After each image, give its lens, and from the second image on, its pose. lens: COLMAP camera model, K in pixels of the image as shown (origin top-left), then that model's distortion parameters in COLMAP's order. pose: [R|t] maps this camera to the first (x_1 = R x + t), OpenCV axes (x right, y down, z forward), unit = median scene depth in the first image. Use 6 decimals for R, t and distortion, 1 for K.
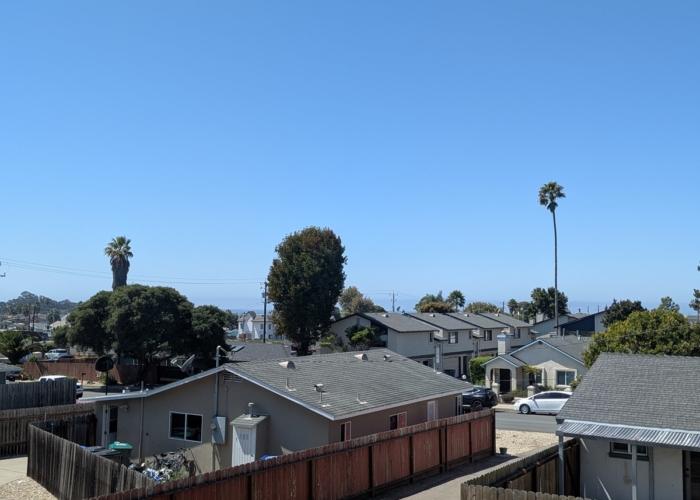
lens RADIAL K [[679.3, 0, 350.0], [0, 679.3, 250.0], [0, 0, 1]] dist [0.068268, -0.003634]
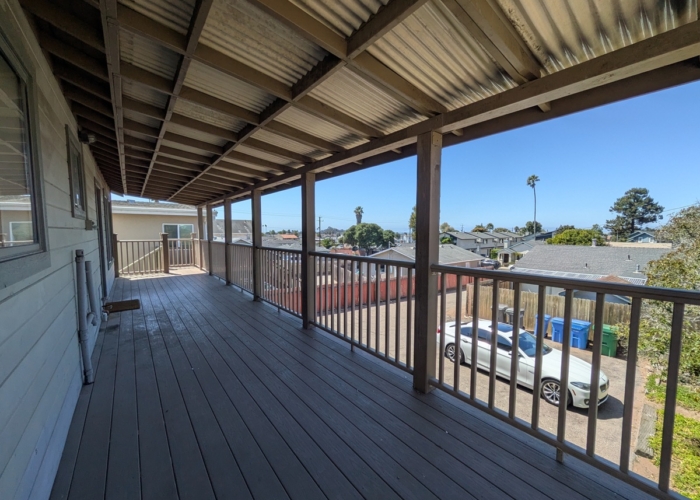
lens RADIAL K [[277.9, 0, 350.0], [0, 277.9, 250.0], [0, 0, 1]] dist [0.001272, 0.000103]
pose [[0.936168, 0.015059, -0.351231, 0.043799], [0.034269, 0.990415, 0.133803, 0.005341], [0.349879, -0.137299, 0.926679, -0.119224]]
